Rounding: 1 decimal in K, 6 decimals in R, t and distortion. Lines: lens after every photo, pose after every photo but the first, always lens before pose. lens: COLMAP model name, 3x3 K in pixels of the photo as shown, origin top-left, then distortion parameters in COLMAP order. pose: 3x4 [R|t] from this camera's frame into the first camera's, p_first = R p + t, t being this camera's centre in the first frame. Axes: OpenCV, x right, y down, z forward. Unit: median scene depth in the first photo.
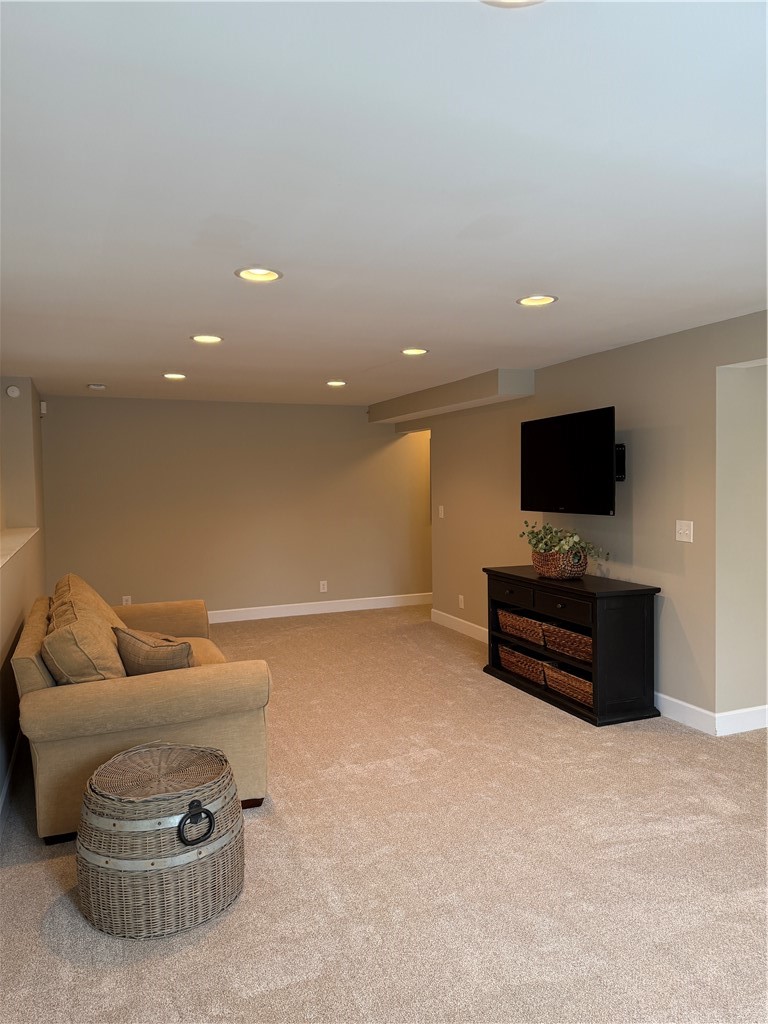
lens RADIAL K [[726.6, 0, 384.0], [0, 726.6, 512.0], [0, 0, 1]] dist [0.025672, -0.023778]
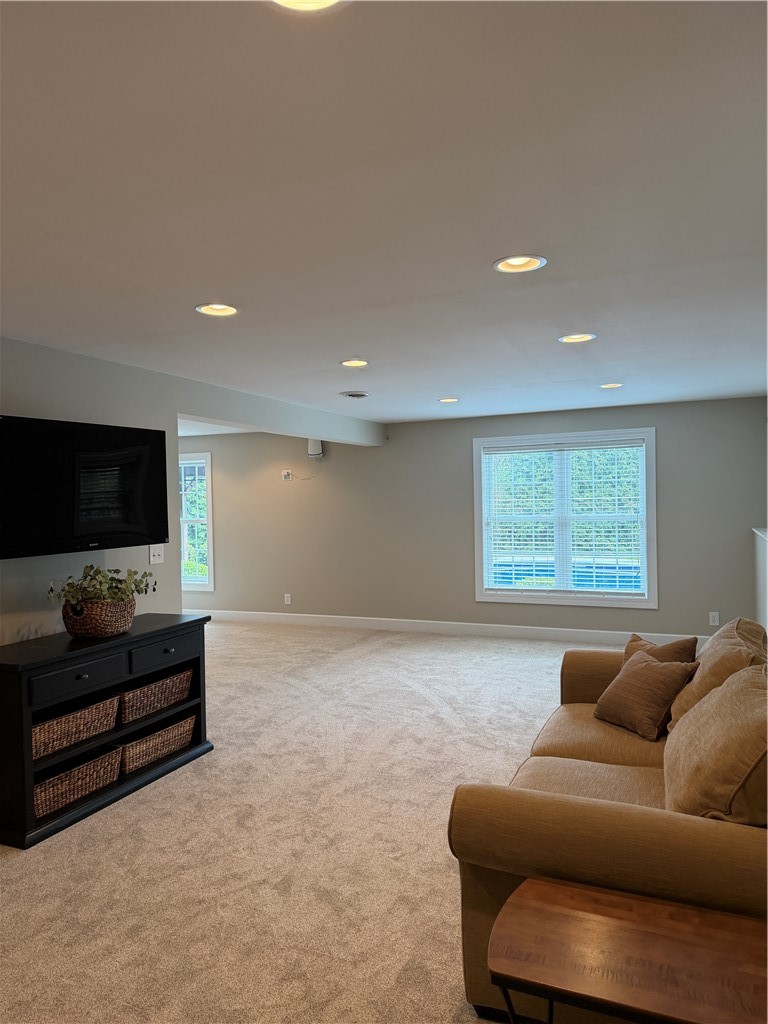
lens RADIAL K [[726.6, 0, 384.0], [0, 726.6, 512.0], [0, 0, 1]] dist [0.025672, -0.023778]
pose [[-0.714055, 0.017367, 0.699874, -0.588576], [0.059700, 0.997561, 0.036155, -0.055917], [-0.697539, 0.067600, -0.713351, 1.535316]]
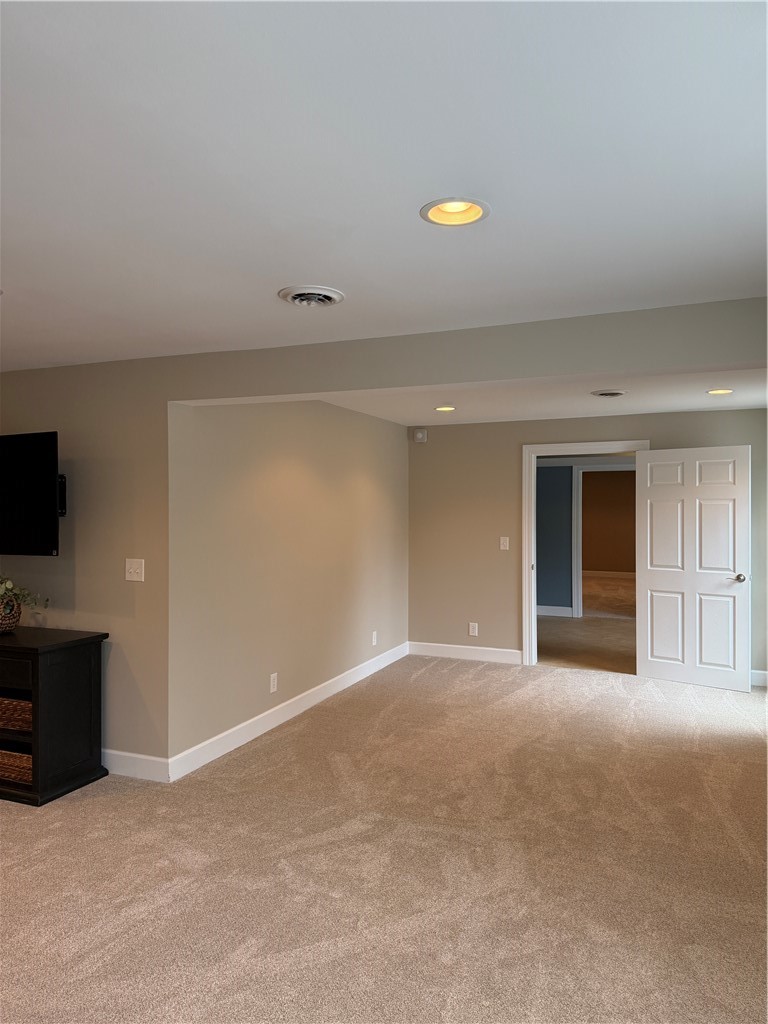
lens RADIAL K [[726.6, 0, 384.0], [0, 726.6, 512.0], [0, 0, 1]] dist [0.025672, -0.023778]
pose [[0.704674, 0.009841, 0.709463, -0.030814], [0.021548, 0.999146, -0.035263, -0.008899], [-0.709204, 0.040136, 0.703860, 0.105698]]
